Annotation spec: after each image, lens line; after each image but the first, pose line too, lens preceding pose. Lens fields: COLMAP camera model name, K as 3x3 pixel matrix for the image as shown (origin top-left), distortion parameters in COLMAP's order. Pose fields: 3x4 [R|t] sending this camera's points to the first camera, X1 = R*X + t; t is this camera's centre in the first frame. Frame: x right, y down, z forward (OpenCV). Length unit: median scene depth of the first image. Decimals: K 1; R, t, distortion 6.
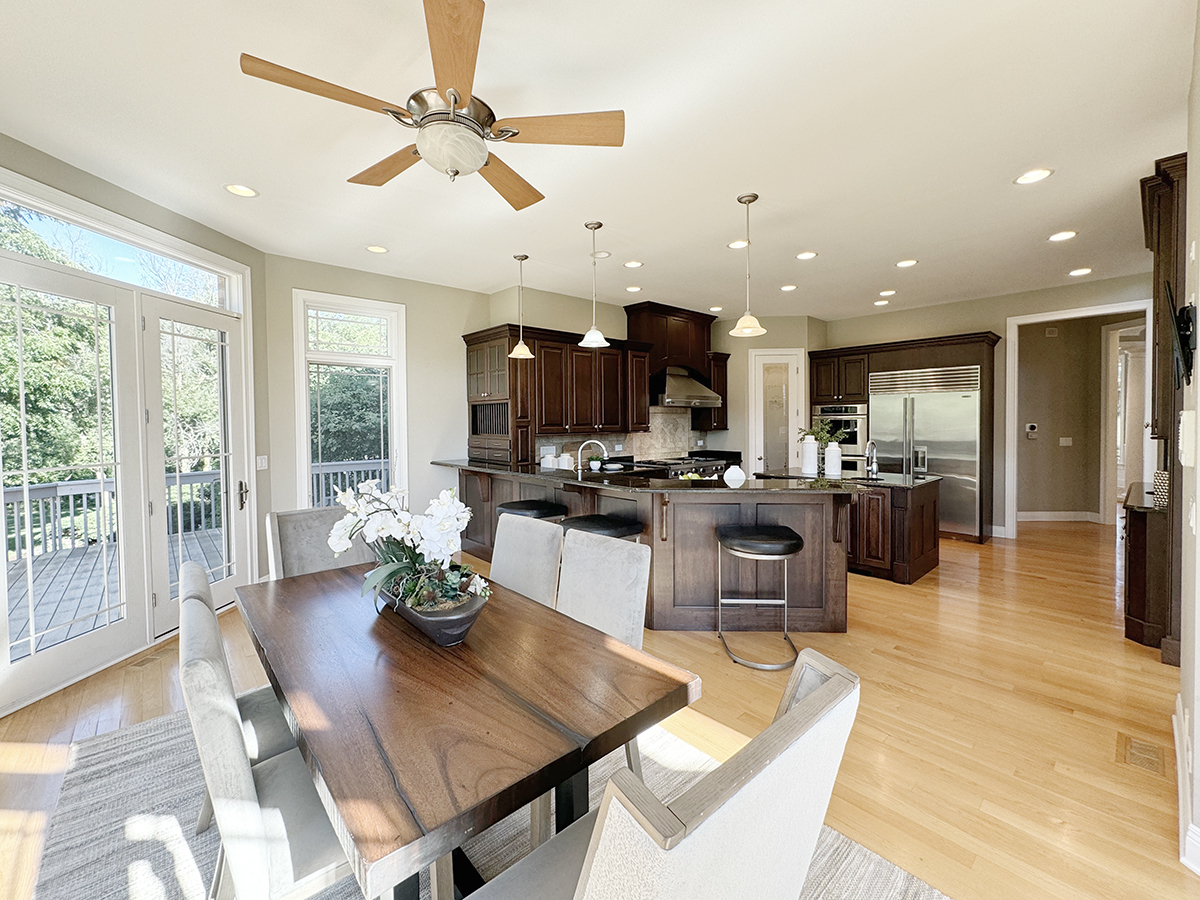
lens RADIAL K [[508.0, 0, 592.6], [0, 508.0, 442.2], [0, 0, 1]] dist [-0.000690, -0.000244]
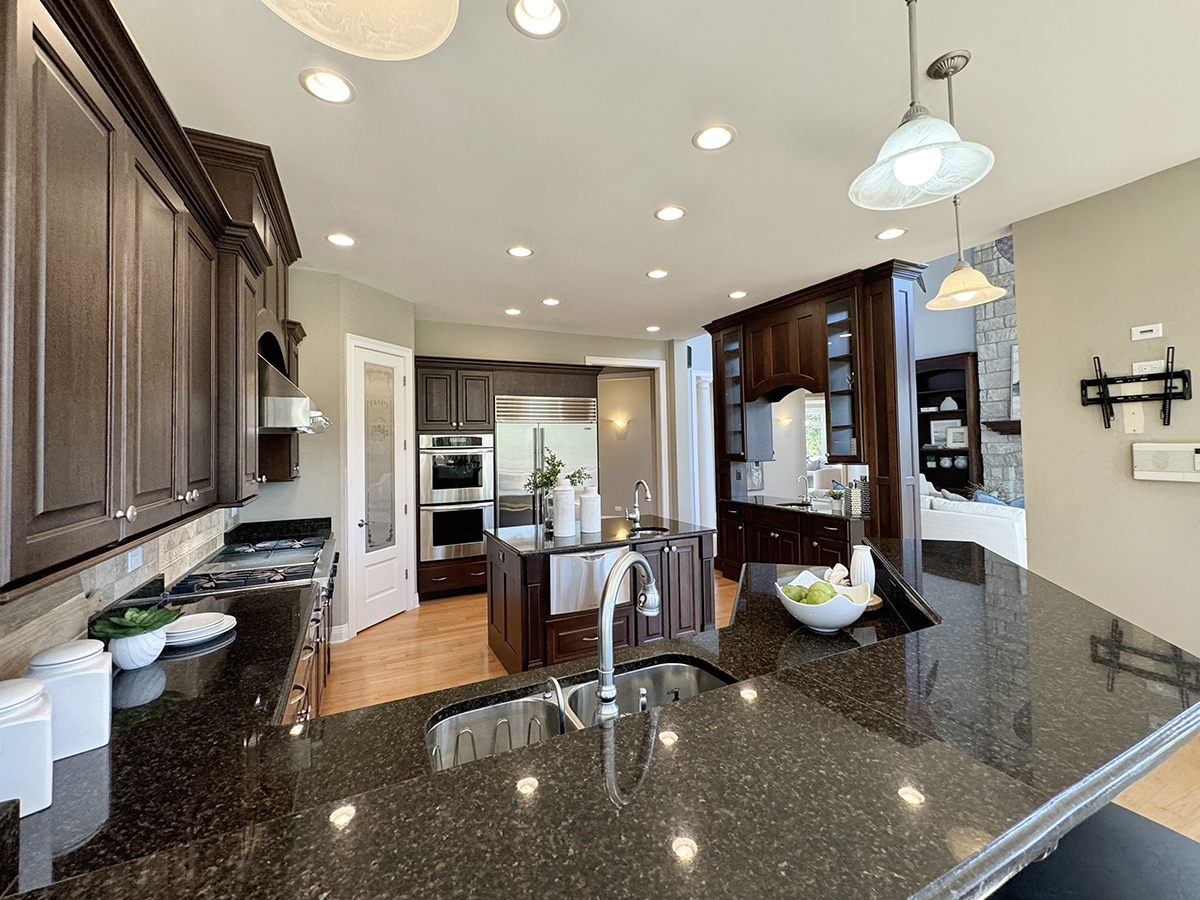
lens RADIAL K [[508.0, 0, 607.5], [0, 508.0, 437.8], [0, 0, 1]] dist [-0.000690, -0.000244]
pose [[0.254001, 0.015342, 0.967082, -0.172388], [0.050782, 0.998284, -0.029175, -0.036857], [-0.965870, 0.056521, 0.252786, 0.619519]]
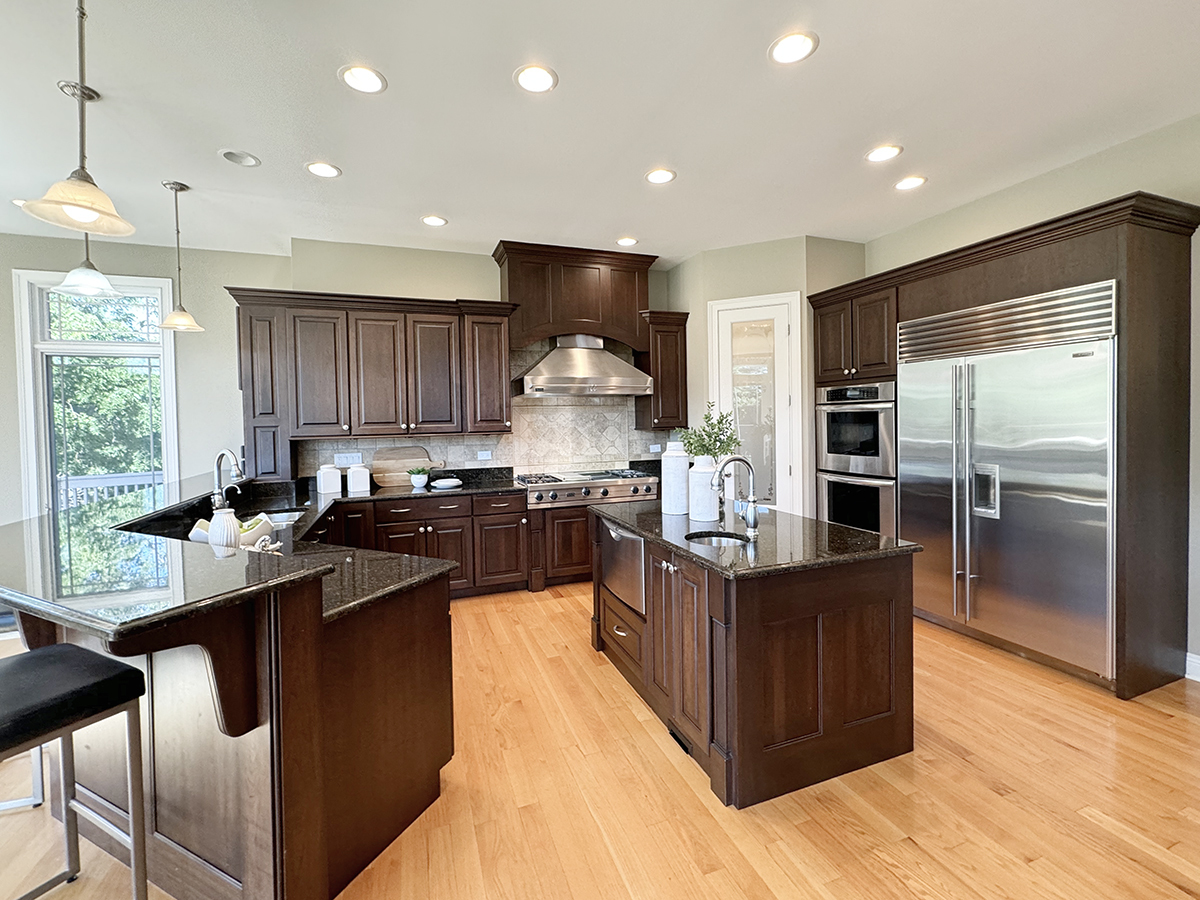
lens RADIAL K [[508.0, 0, 598.9], [0, 508.0, 451.2], [0, 0, 1]] dist [-0.000690, -0.000244]
pose [[0.933353, 0.013347, -0.358711, 0.435194], [-0.003575, 0.999605, 0.027892, -0.014915], [0.358942, -0.024751, 0.933032, 0.377951]]
